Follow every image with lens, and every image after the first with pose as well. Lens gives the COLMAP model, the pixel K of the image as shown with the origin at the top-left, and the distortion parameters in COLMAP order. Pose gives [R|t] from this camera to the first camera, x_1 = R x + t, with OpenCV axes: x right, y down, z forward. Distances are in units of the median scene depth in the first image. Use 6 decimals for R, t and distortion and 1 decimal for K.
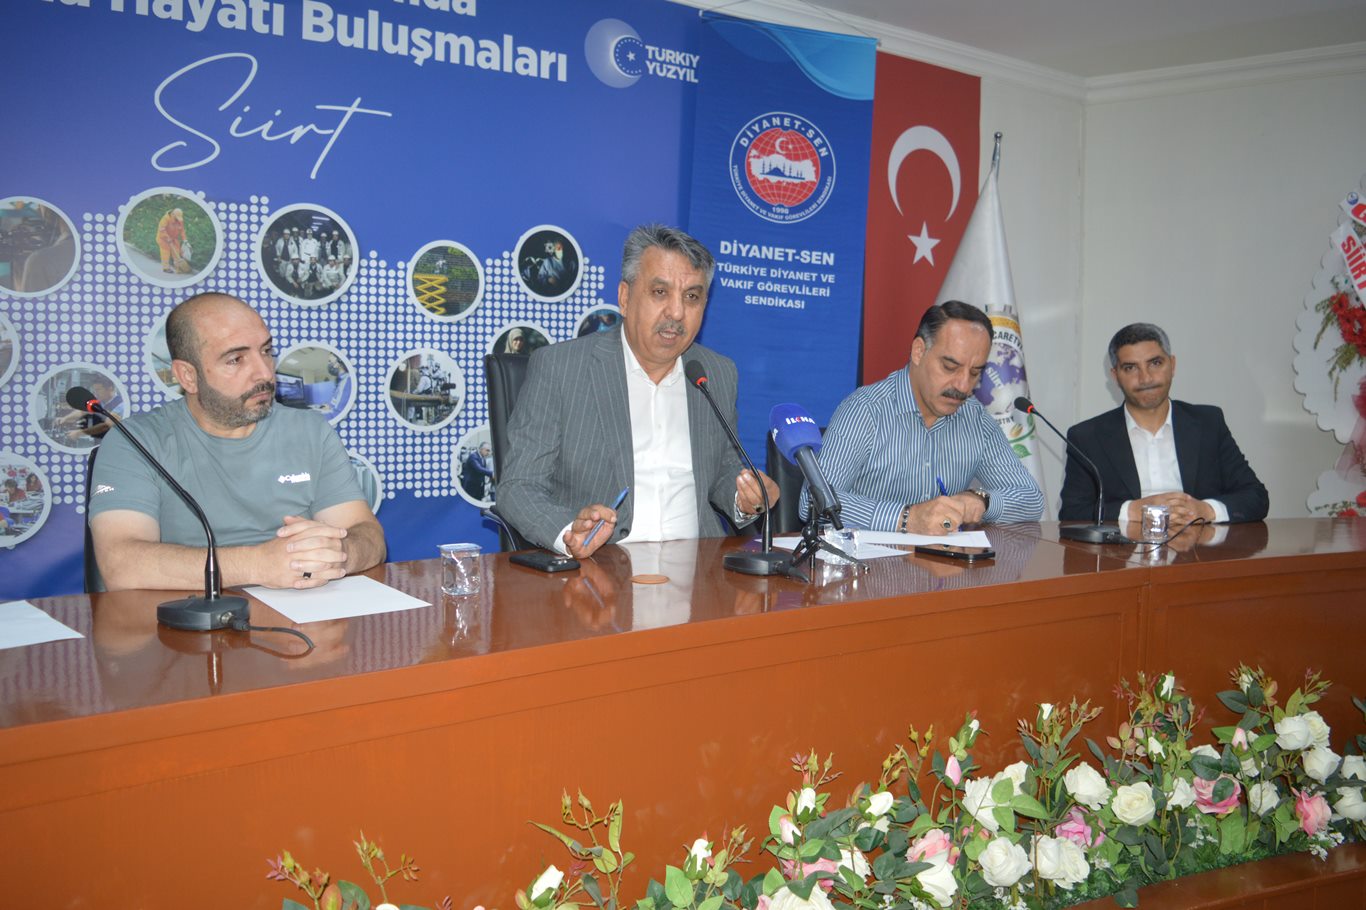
lens RADIAL K [[1276.0, 0, 683.0], [0, 1276.0, 455.0], [0, 0, 1]] dist [-0.022612, -0.026455]
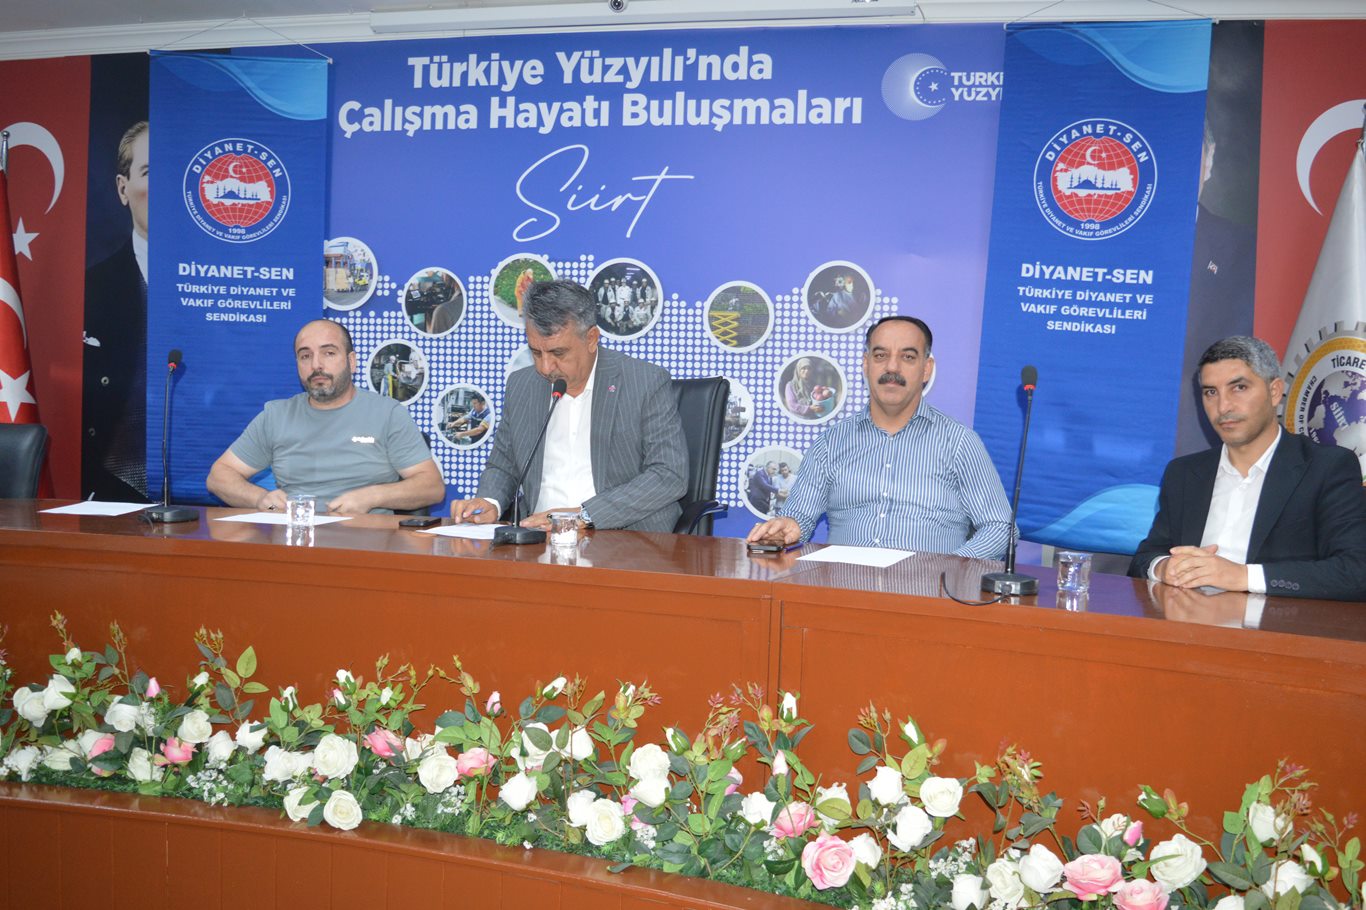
lens RADIAL K [[1073.7, 0, 681.1], [0, 1073.7, 426.0], [0, 0, 1]] dist [-0.000642, 0.001846]
pose [[0.696504, 0.034734, -0.716712, 0.458669], [-0.069701, 0.997379, -0.019399, -0.017370], [0.714160, 0.063467, 0.697100, 0.300301]]
